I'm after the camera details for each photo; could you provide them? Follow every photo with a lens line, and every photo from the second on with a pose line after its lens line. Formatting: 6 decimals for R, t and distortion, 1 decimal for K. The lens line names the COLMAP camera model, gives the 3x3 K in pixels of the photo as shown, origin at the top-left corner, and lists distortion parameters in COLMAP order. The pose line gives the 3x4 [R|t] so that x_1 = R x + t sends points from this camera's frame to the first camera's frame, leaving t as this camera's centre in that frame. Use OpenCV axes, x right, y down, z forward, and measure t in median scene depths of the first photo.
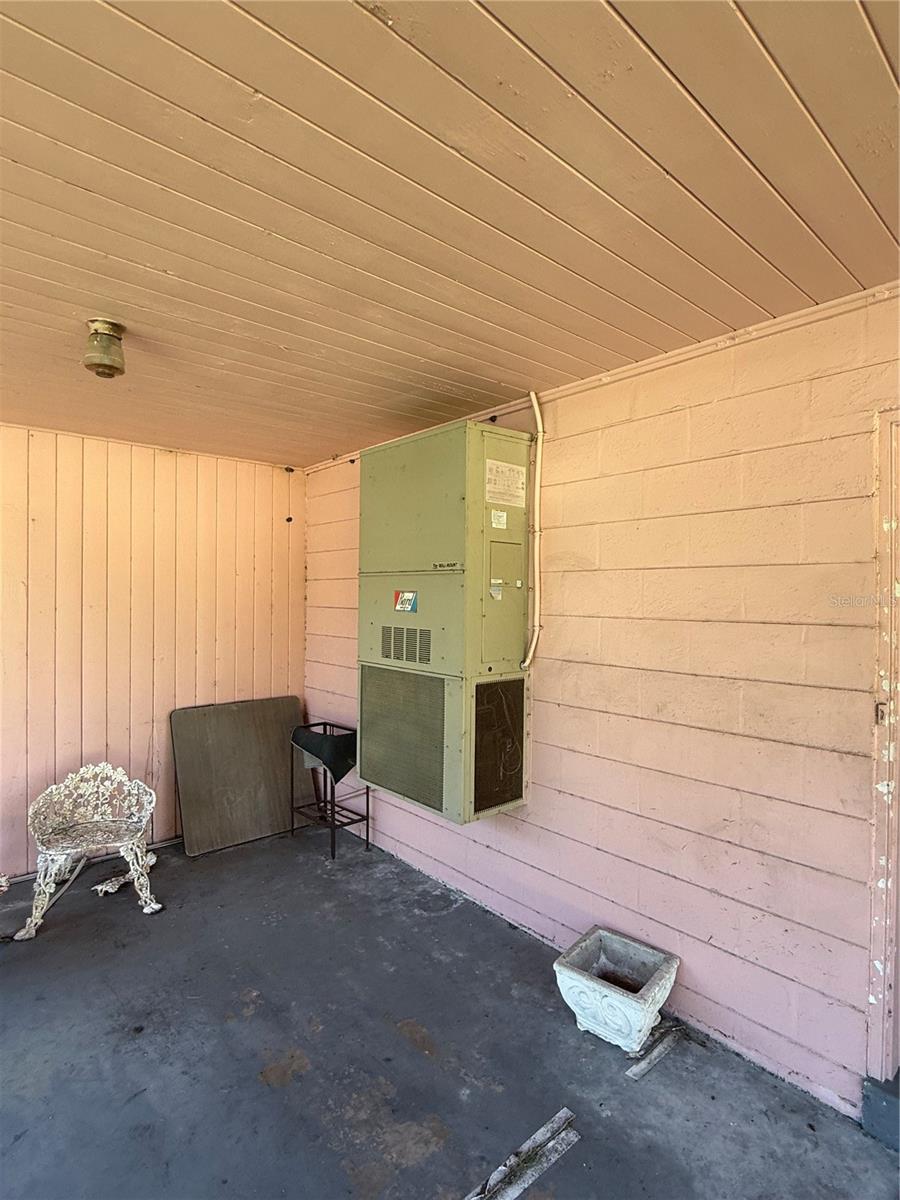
lens RADIAL K [[609.6, 0, 450.0], [0, 609.6, 600.0], [0, 0, 1]] dist [-0.001323, -0.000029]
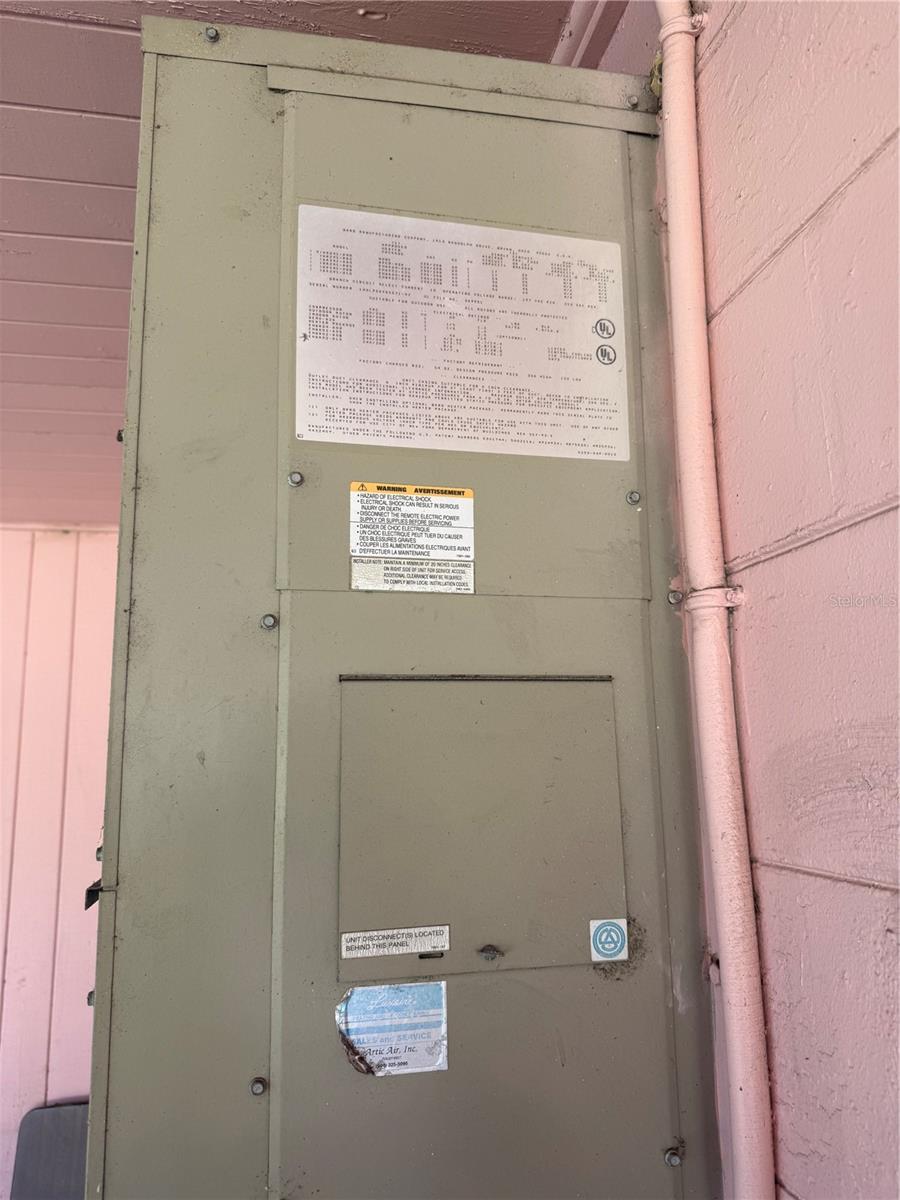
lens RADIAL K [[838.1, 0, 450.0], [0, 838.1, 600.0], [0, 0, 1]] dist [0.069139, -0.101672]
pose [[0.869796, -0.111857, -0.480566, 0.189709], [0.020611, 0.981351, -0.191116, -0.070532], [0.492981, 0.156326, 0.855881, 0.789848]]
